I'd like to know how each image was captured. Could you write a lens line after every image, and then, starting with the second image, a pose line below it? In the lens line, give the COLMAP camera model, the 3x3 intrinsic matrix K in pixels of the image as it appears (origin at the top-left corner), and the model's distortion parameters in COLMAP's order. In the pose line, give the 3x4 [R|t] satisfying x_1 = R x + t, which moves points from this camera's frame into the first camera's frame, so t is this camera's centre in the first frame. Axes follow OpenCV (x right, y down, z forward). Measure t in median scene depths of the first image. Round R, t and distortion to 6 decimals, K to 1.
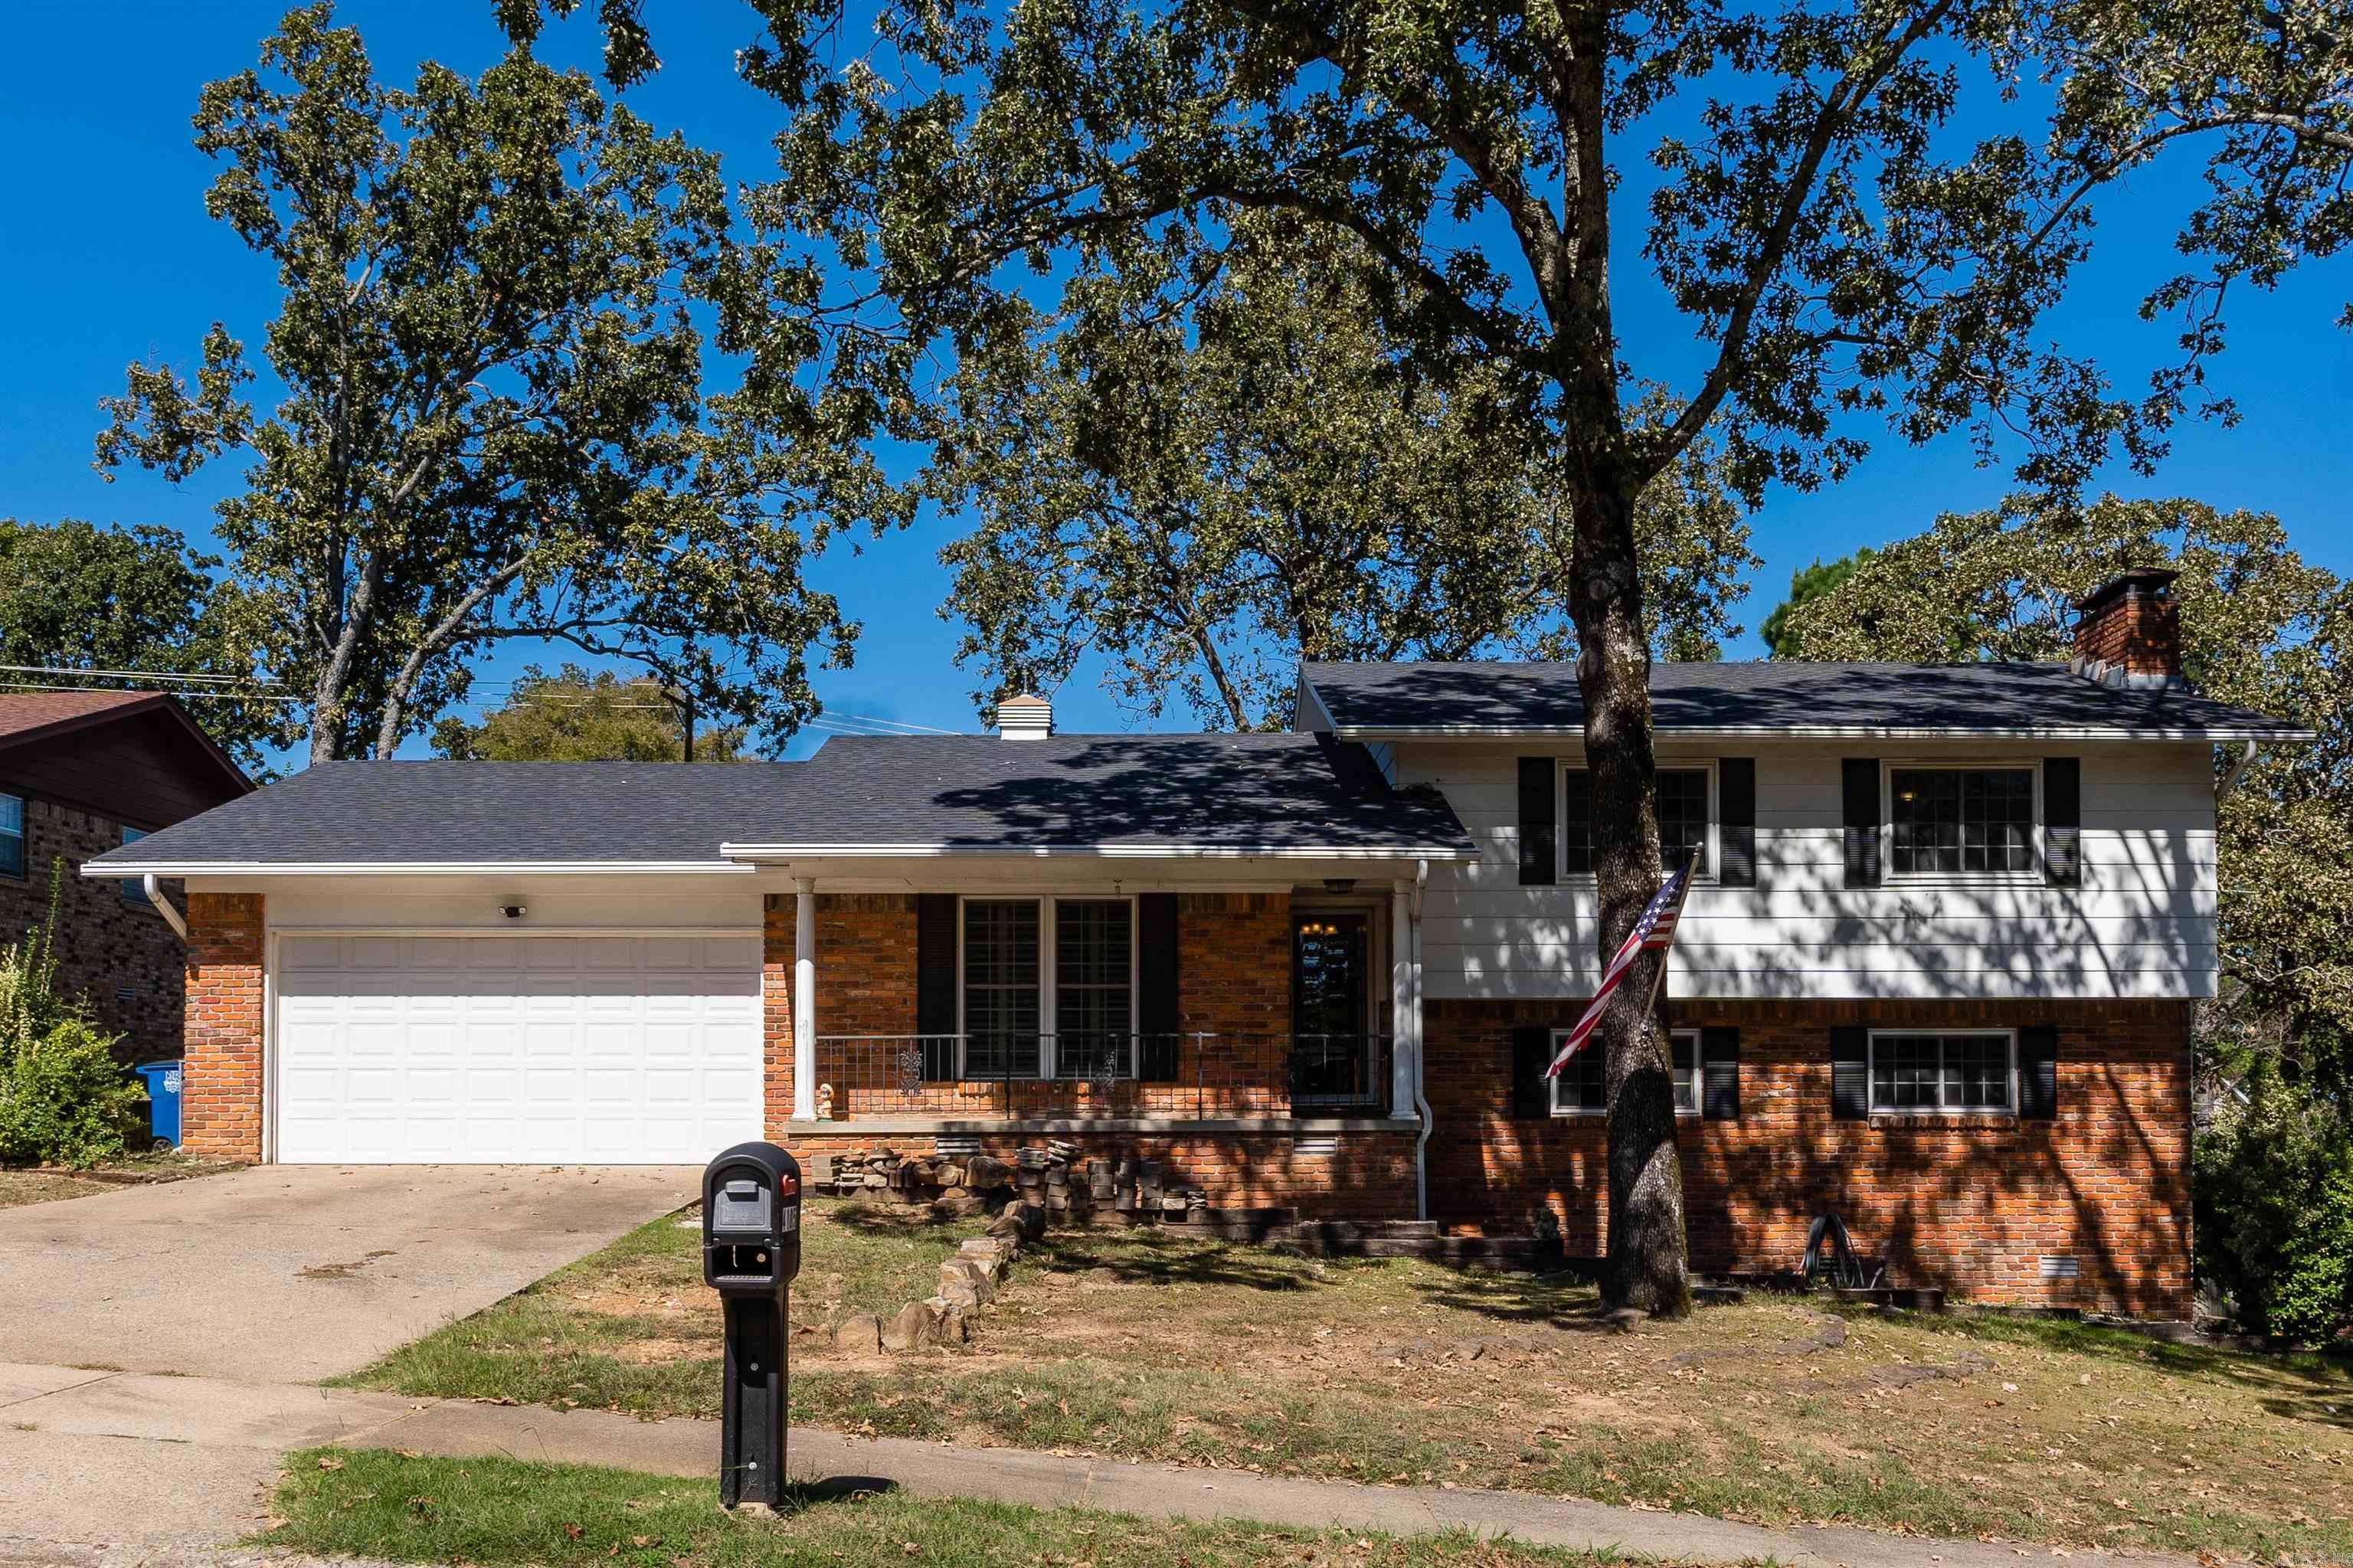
lens RADIAL K [[1619.8, 0, 1173.8], [0, 1619.8, 1076.5], [0, 0, 1]] dist [0.012931, -0.036839]
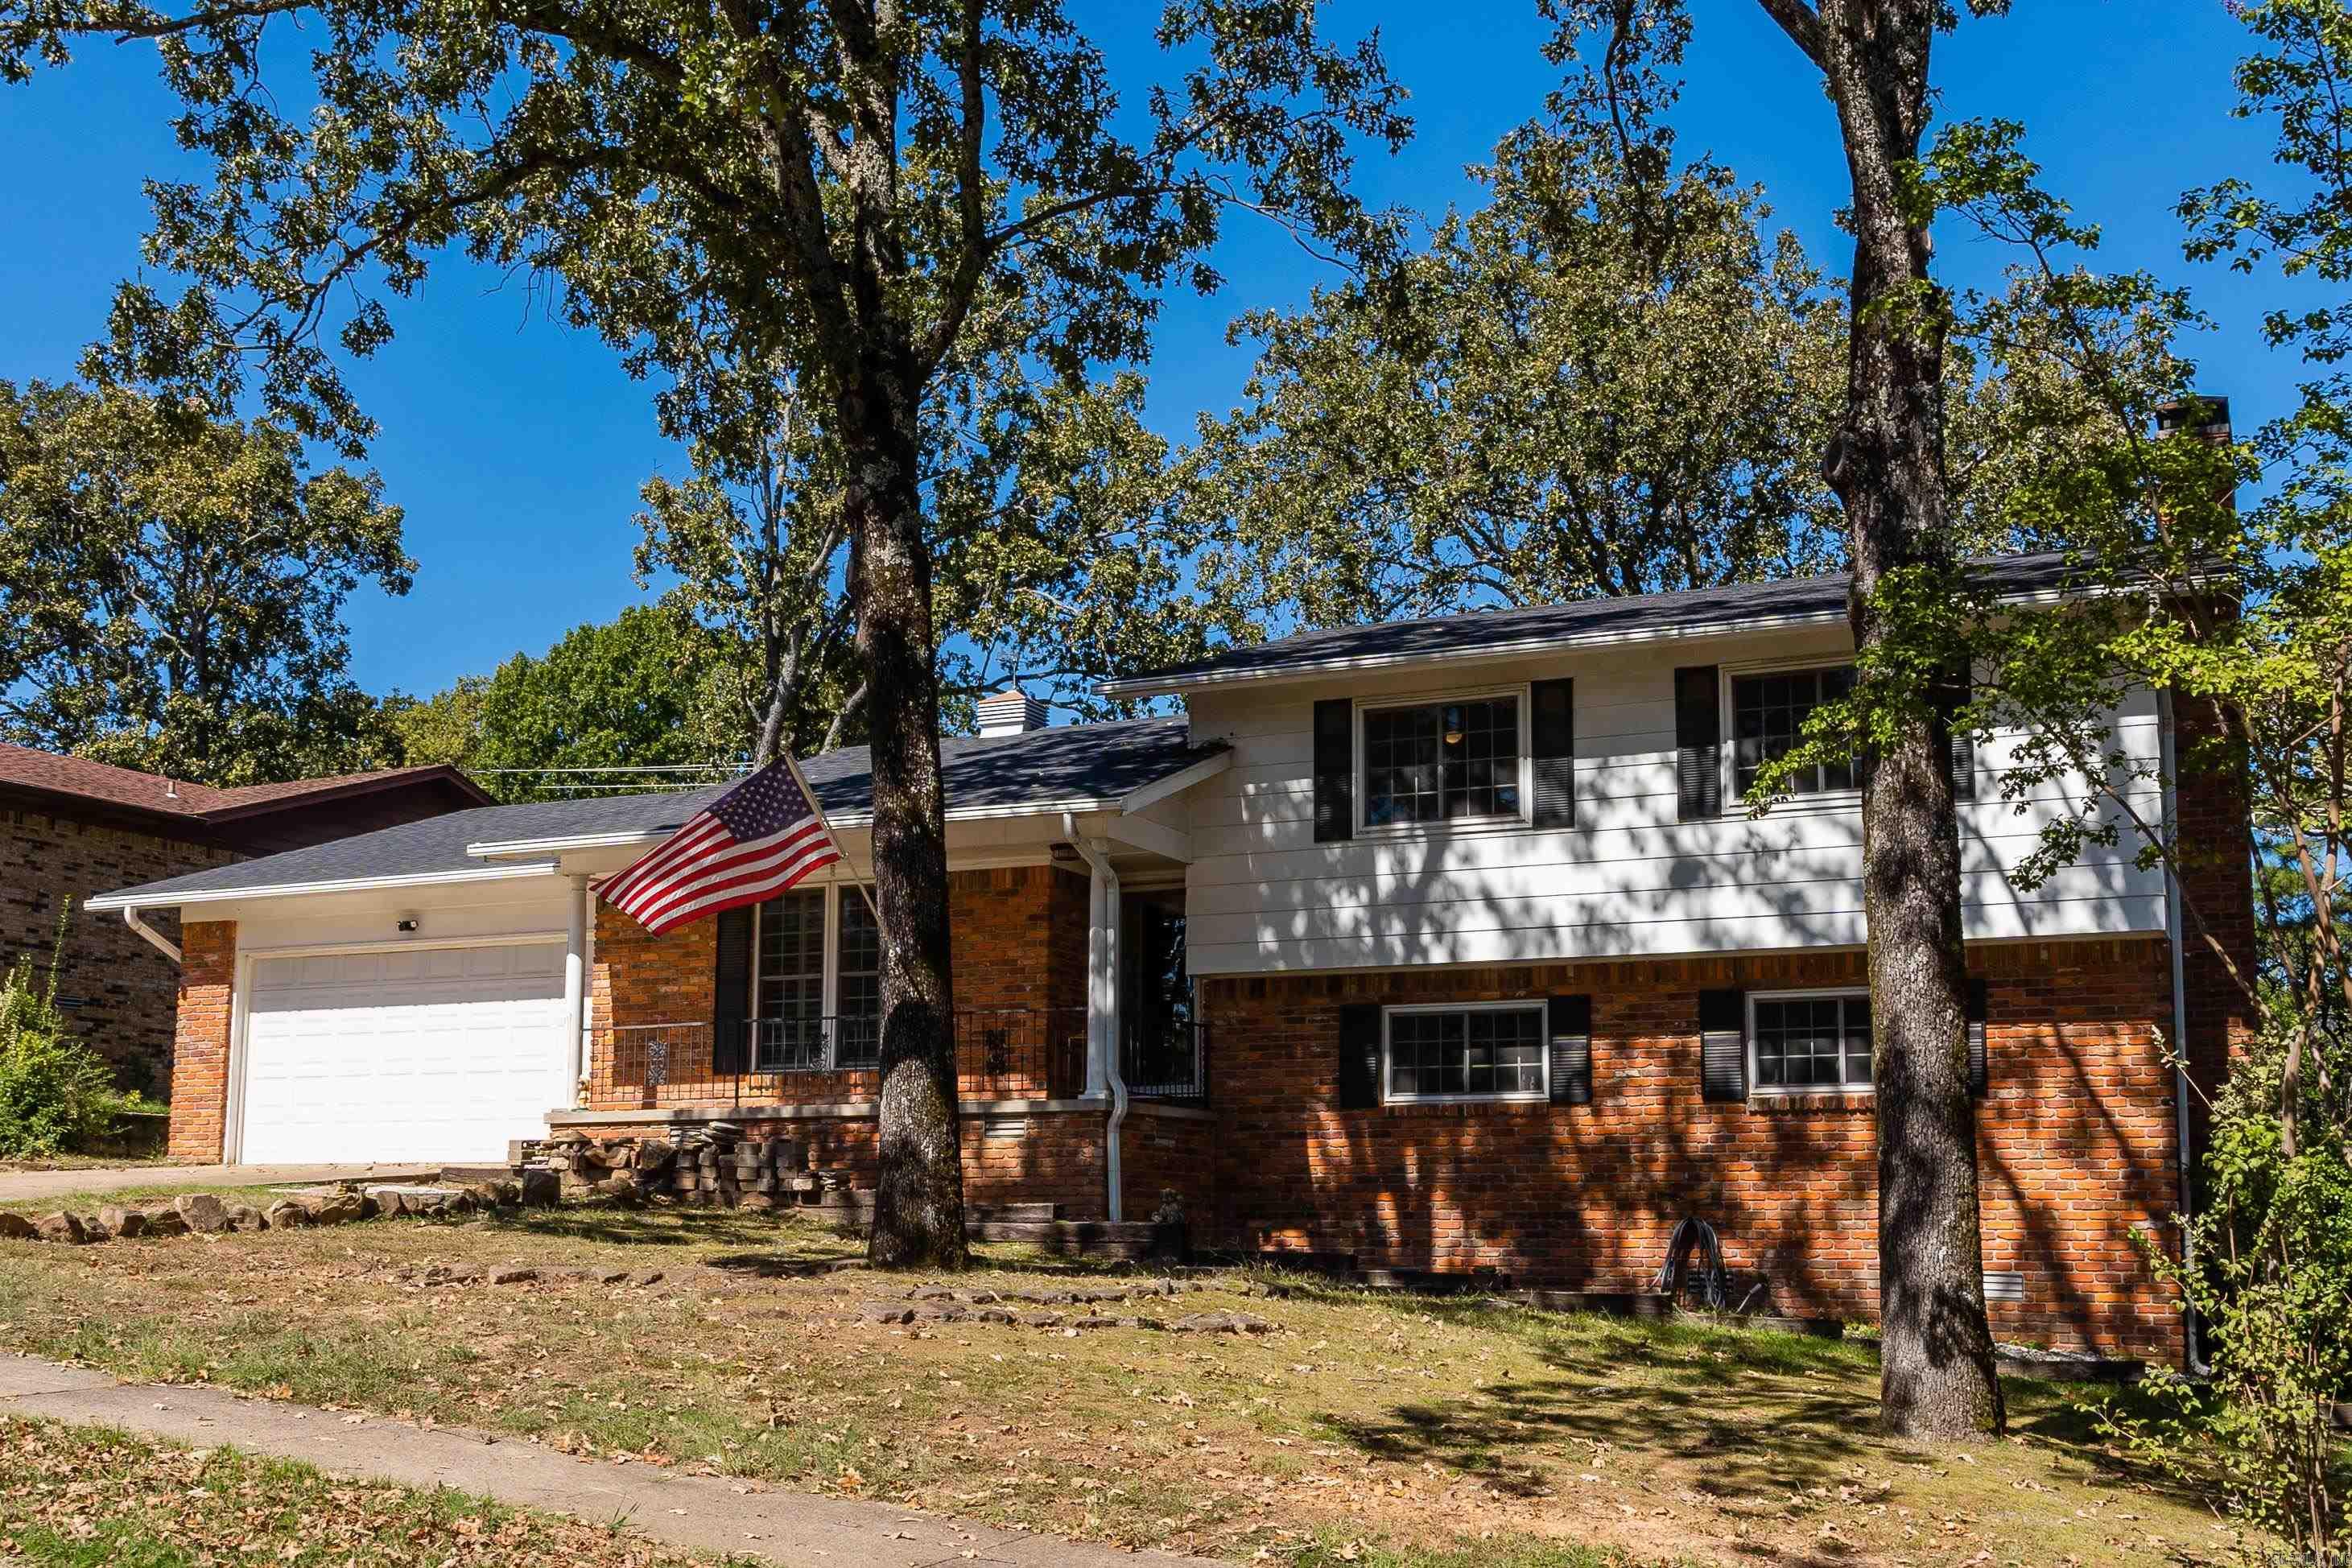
lens RADIAL K [[1781.5, 0, 1178.6], [0, 1781.5, 1019.1], [0, 0, 1]] dist [-0.005023, 0.002501]
pose [[0.946992, -0.029658, -0.319886, 0.452950], [0.007457, 0.997491, -0.070406, 0.046699], [0.321171, 0.064289, 0.944837, 0.058170]]
